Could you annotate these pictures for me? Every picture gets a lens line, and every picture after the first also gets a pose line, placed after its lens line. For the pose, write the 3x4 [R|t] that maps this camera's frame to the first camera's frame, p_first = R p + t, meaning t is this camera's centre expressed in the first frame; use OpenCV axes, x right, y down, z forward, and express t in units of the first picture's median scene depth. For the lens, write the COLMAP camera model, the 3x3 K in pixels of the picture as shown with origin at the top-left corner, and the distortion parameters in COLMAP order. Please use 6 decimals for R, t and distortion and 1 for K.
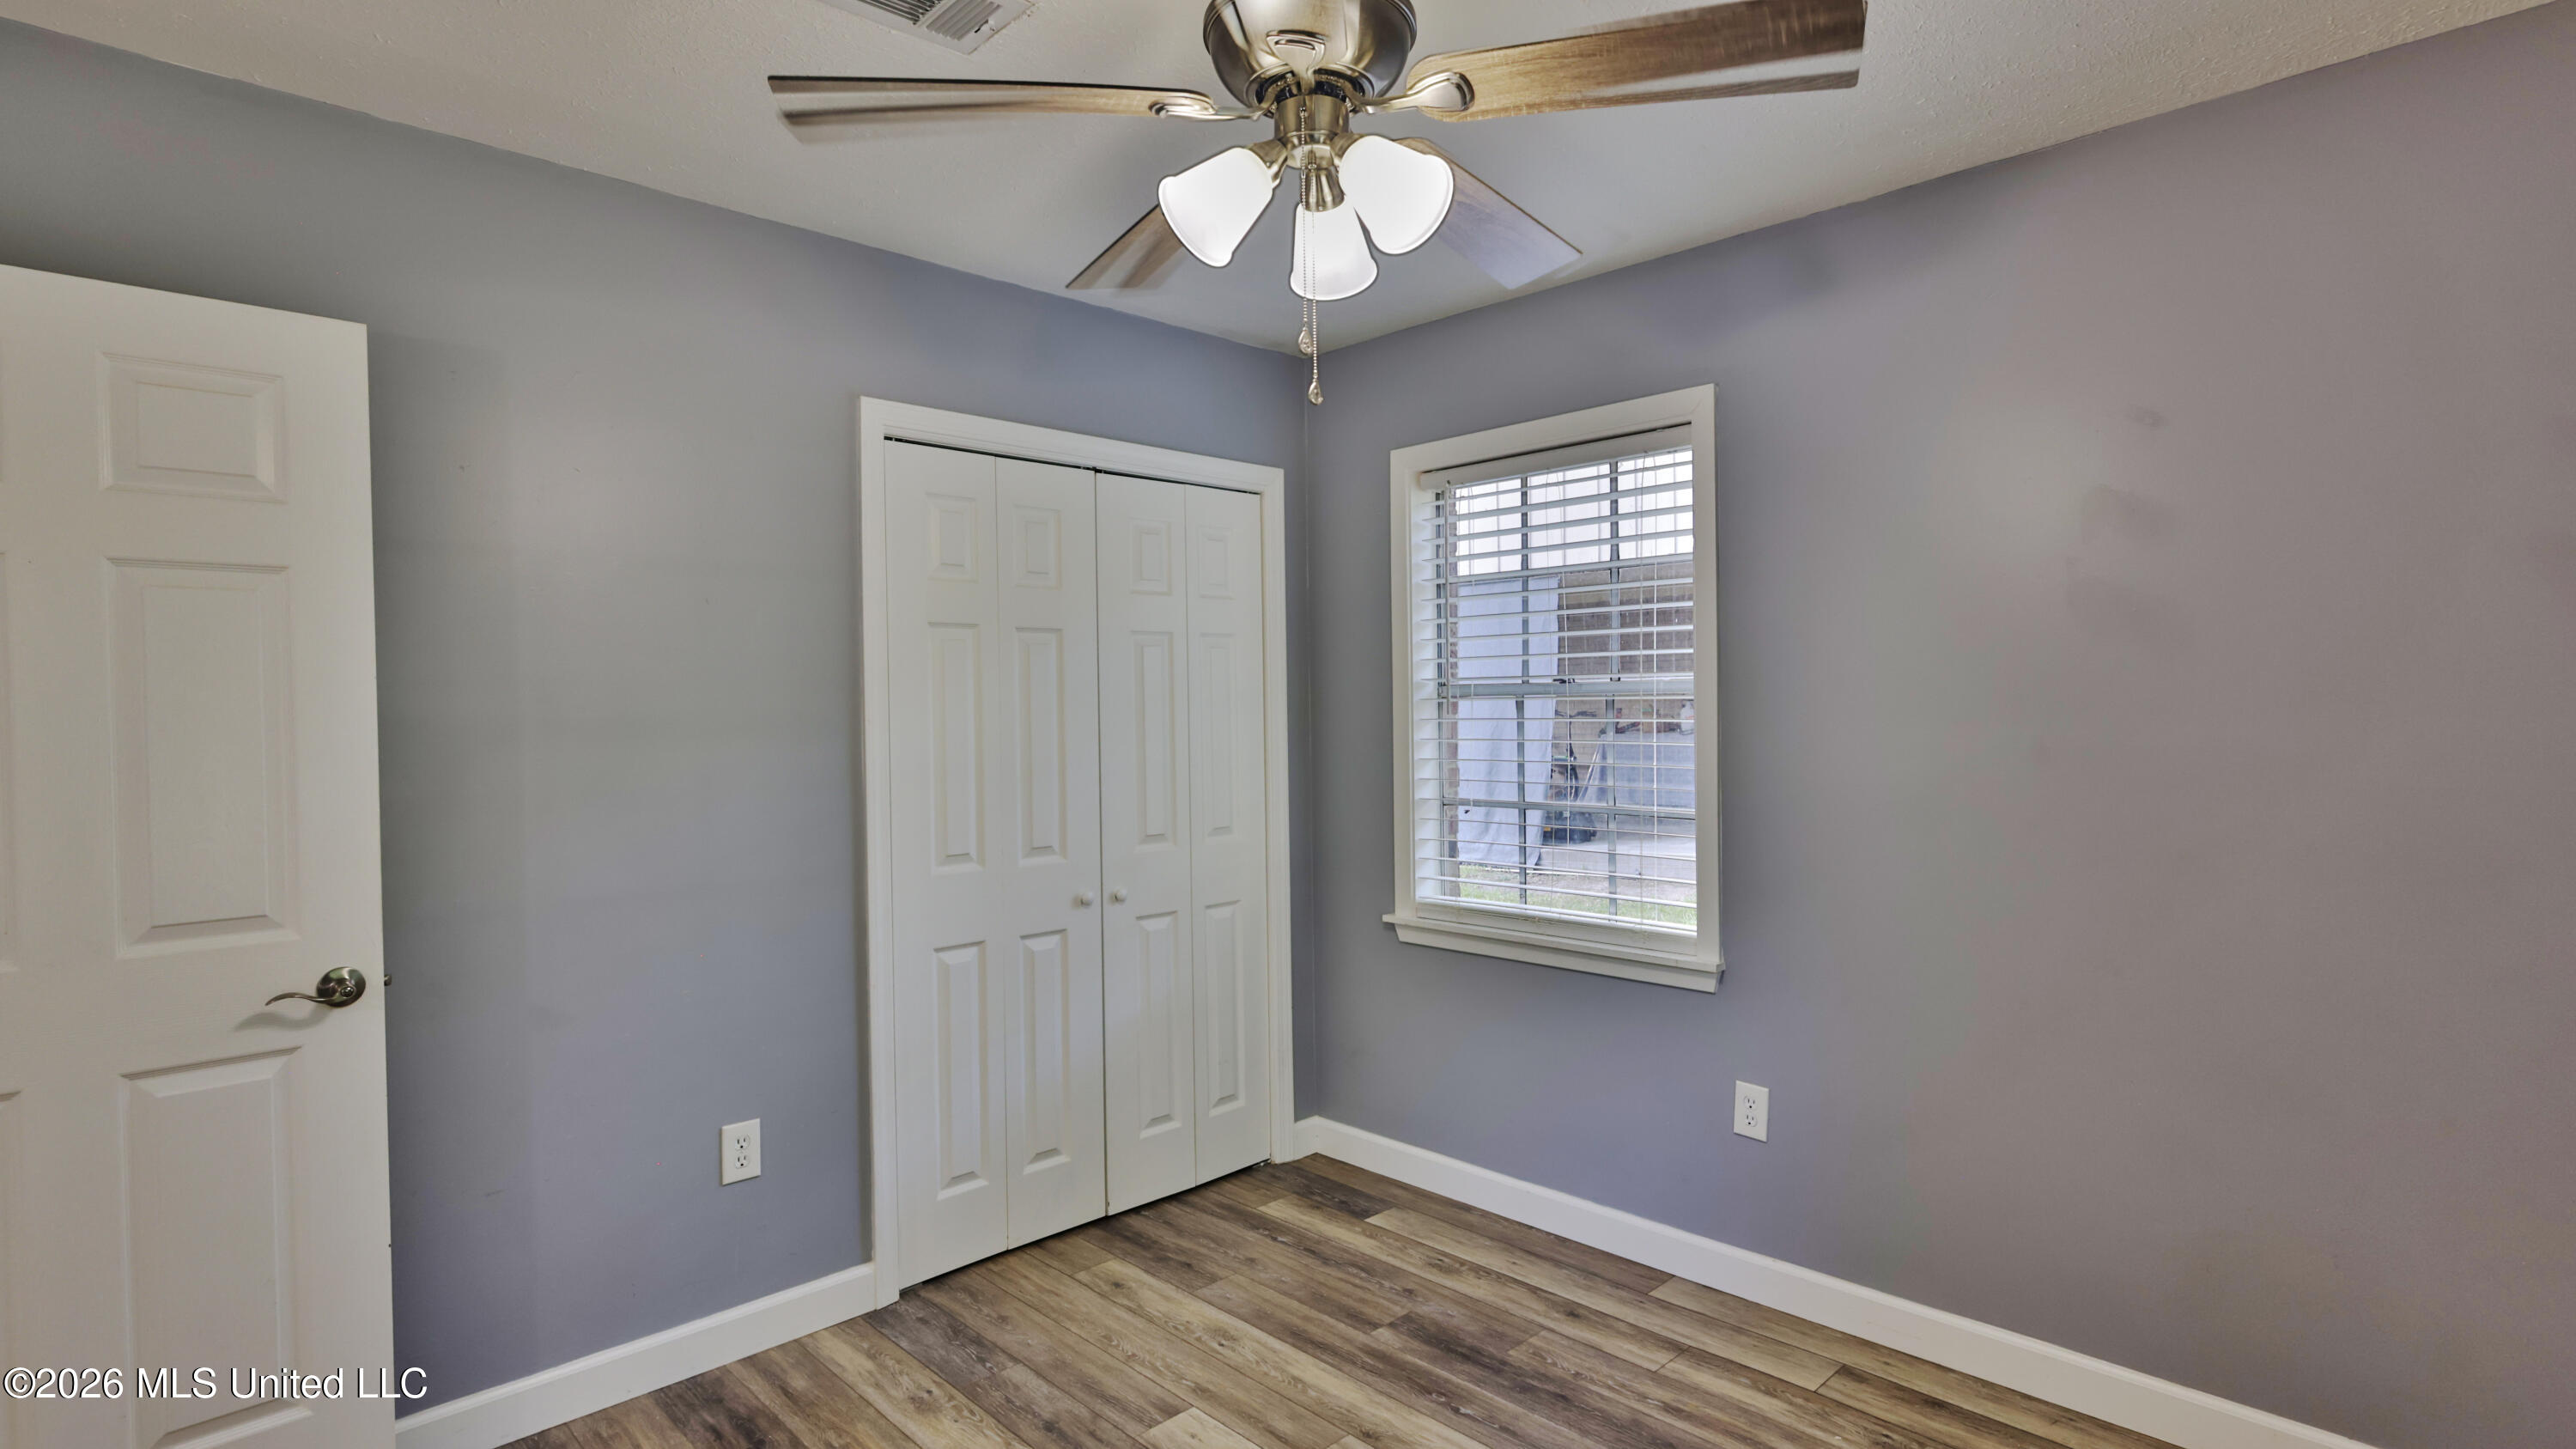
lens RADIAL K [[1255.5, 0, 1281.5], [0, 1255.5, 713.8], [0, 0, 1]] dist [0.001487, 0.000274]
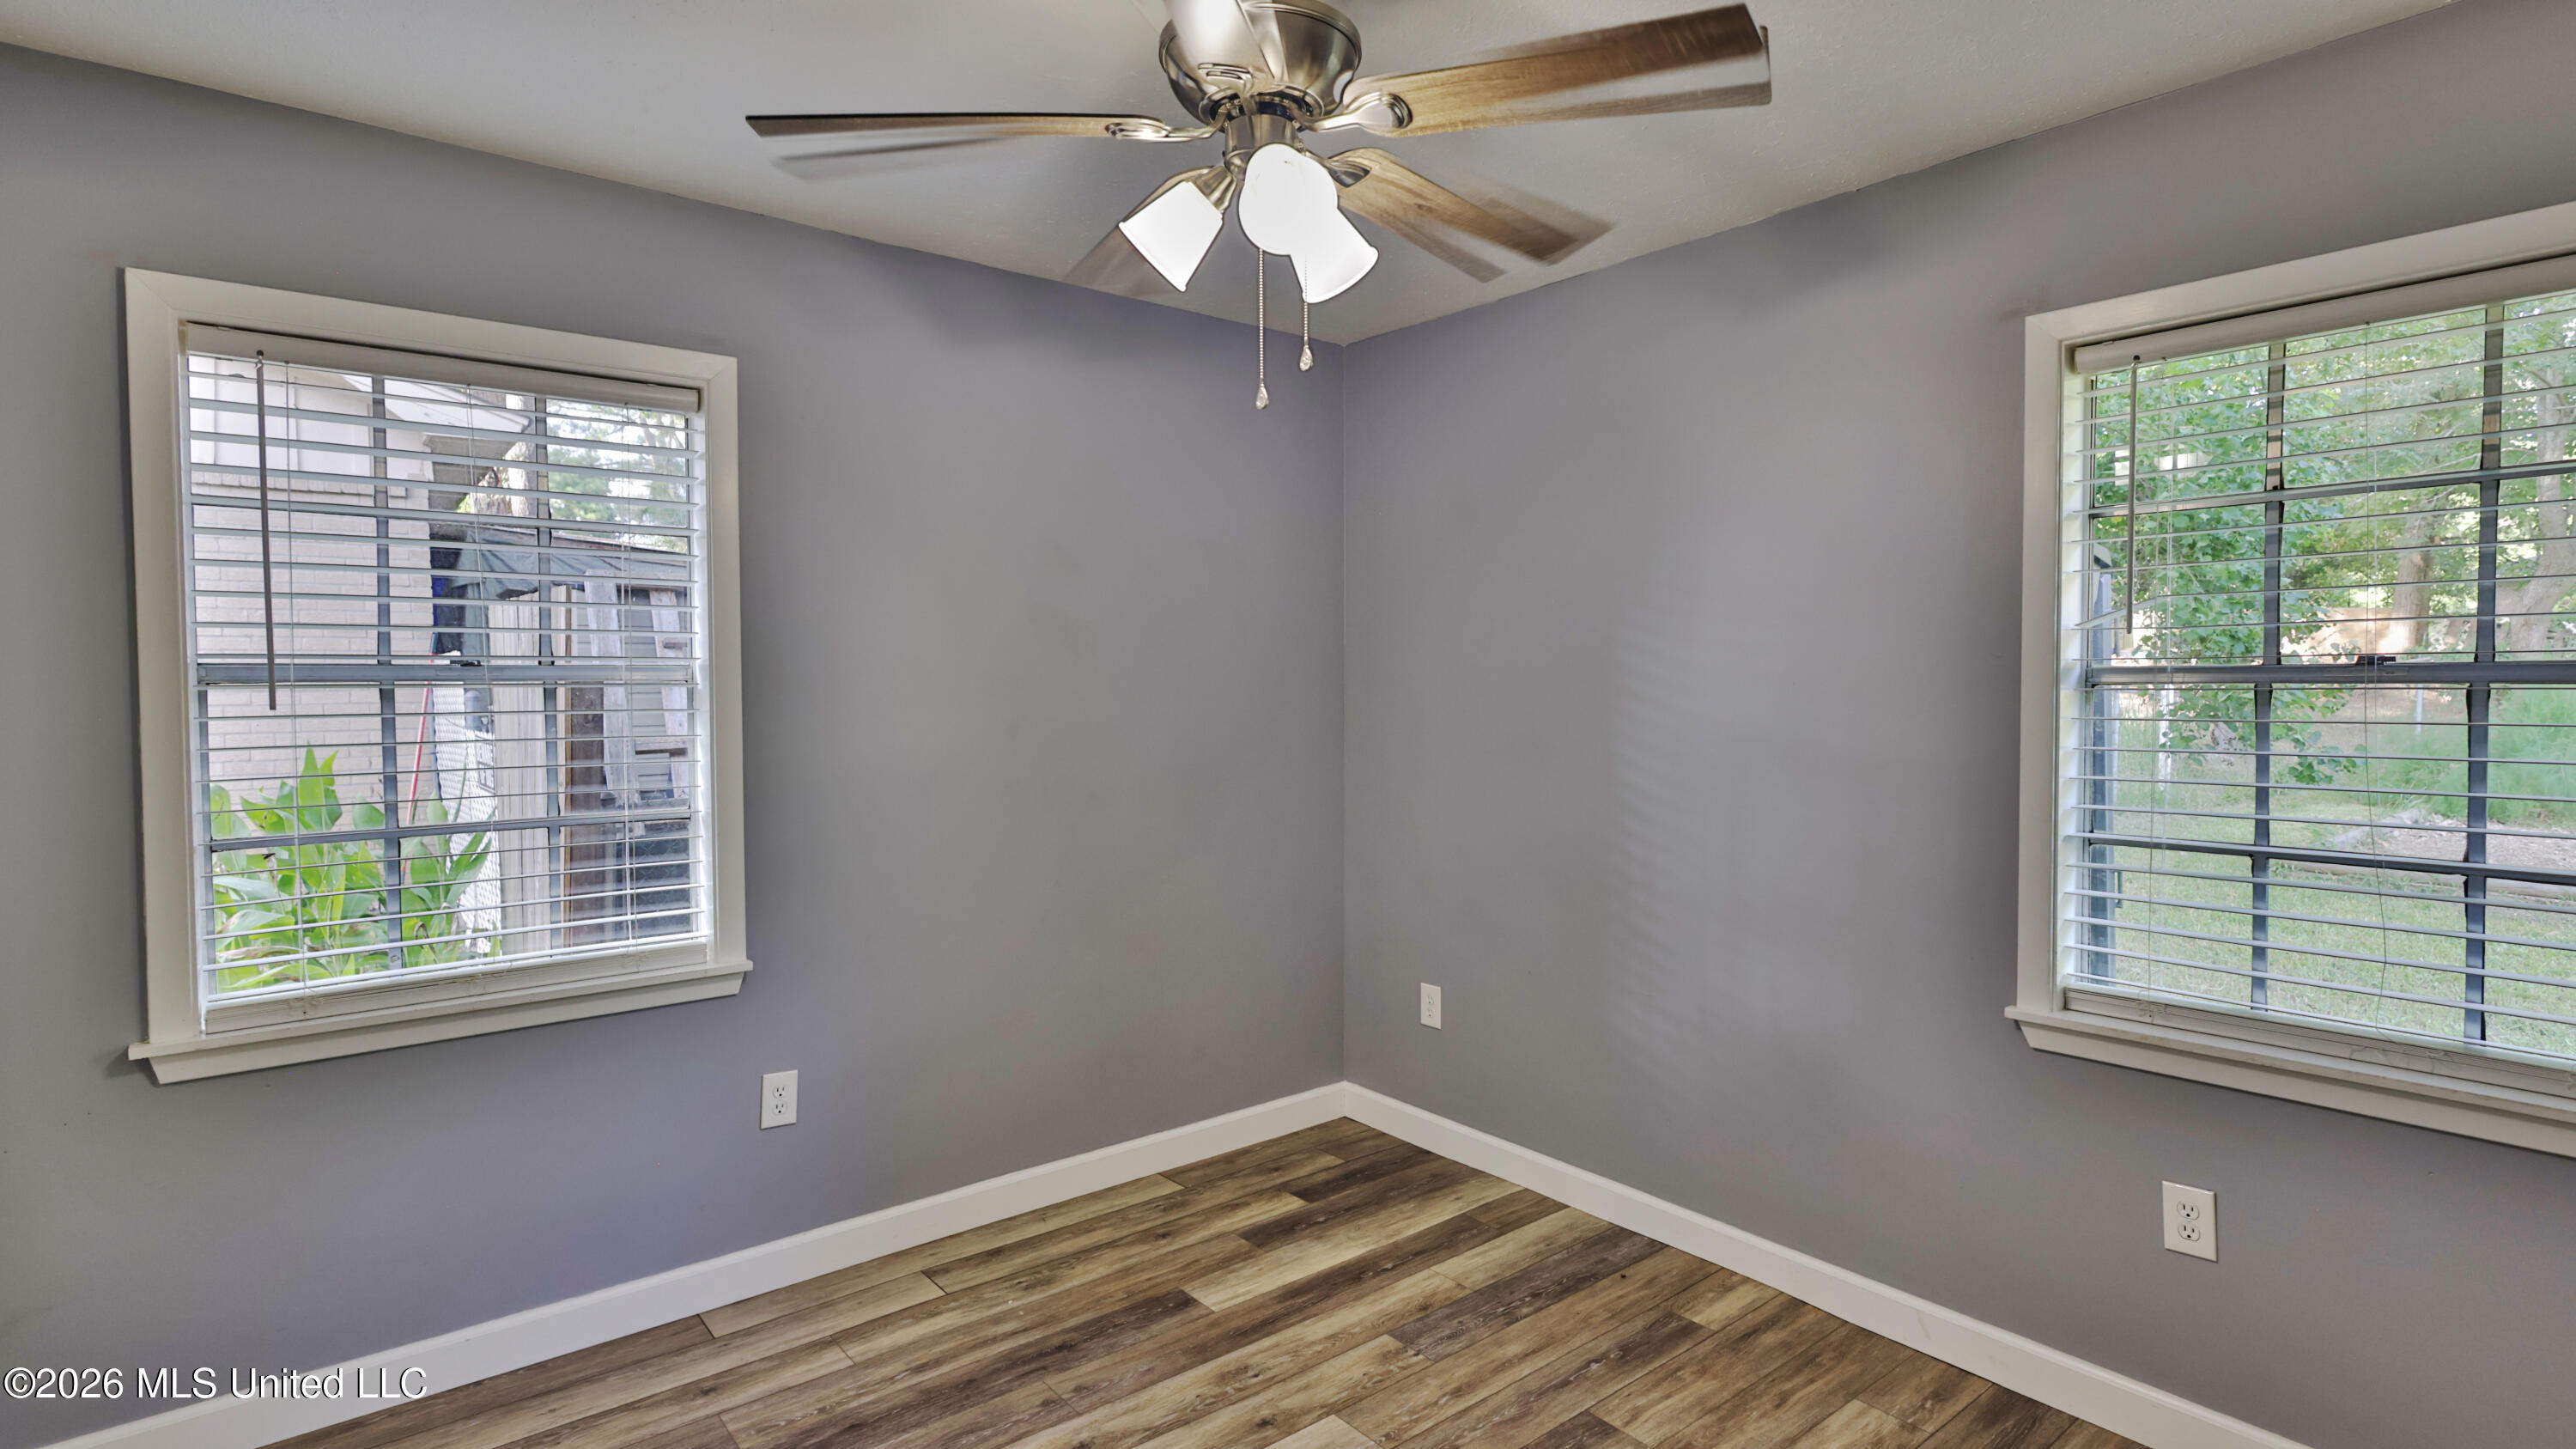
lens RADIAL K [[1255.5, 0, 1281.5], [0, 1255.5, 713.8], [0, 0, 1]] dist [0.001487, 0.000274]
pose [[0.083385, -0.012571, 0.996438, -0.564801], [0.013753, 0.999840, 0.011463, 0.003022], [-0.996422, 0.012748, 0.083545, 0.494208]]
